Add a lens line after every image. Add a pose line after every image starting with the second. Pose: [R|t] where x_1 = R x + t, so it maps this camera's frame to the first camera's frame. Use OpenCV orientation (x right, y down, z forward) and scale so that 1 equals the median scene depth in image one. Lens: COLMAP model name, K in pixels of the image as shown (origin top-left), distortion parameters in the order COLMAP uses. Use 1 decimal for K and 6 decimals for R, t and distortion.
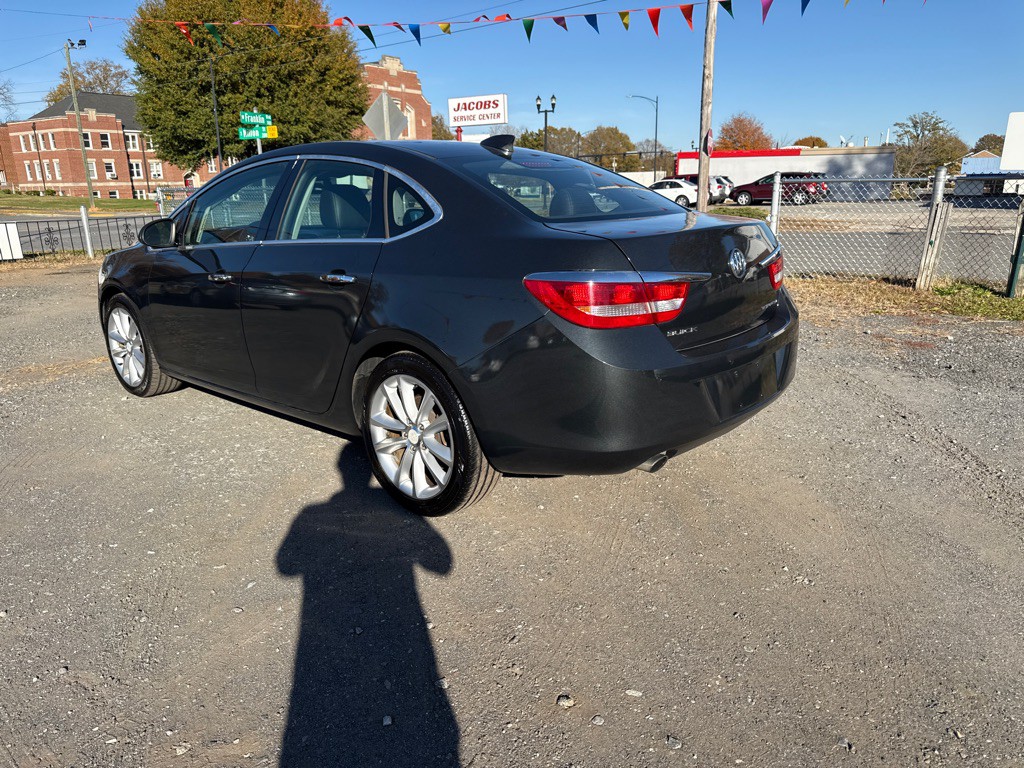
lens RADIAL K [[733.2, 0, 512.0], [0, 733.2, 384.0], [0, 0, 1]] dist [0.010332, -0.009813]
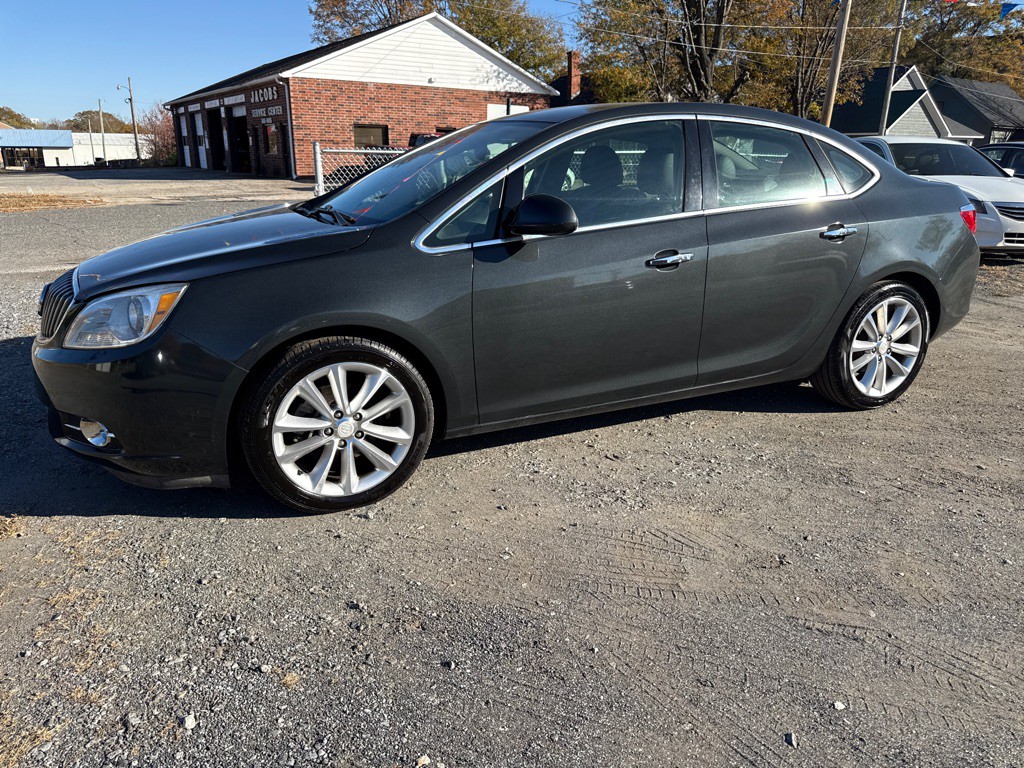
lens RADIAL K [[731.0, 0, 516.7], [0, 731.0, 382.6], [0, 0, 1]] dist [0.015635, -0.020872]
pose [[0.391839, -0.260364, 0.882425, -0.106616], [0.231464, 0.956170, 0.179341, -0.017272], [-0.890442, 0.133977, 0.434929, 0.070480]]
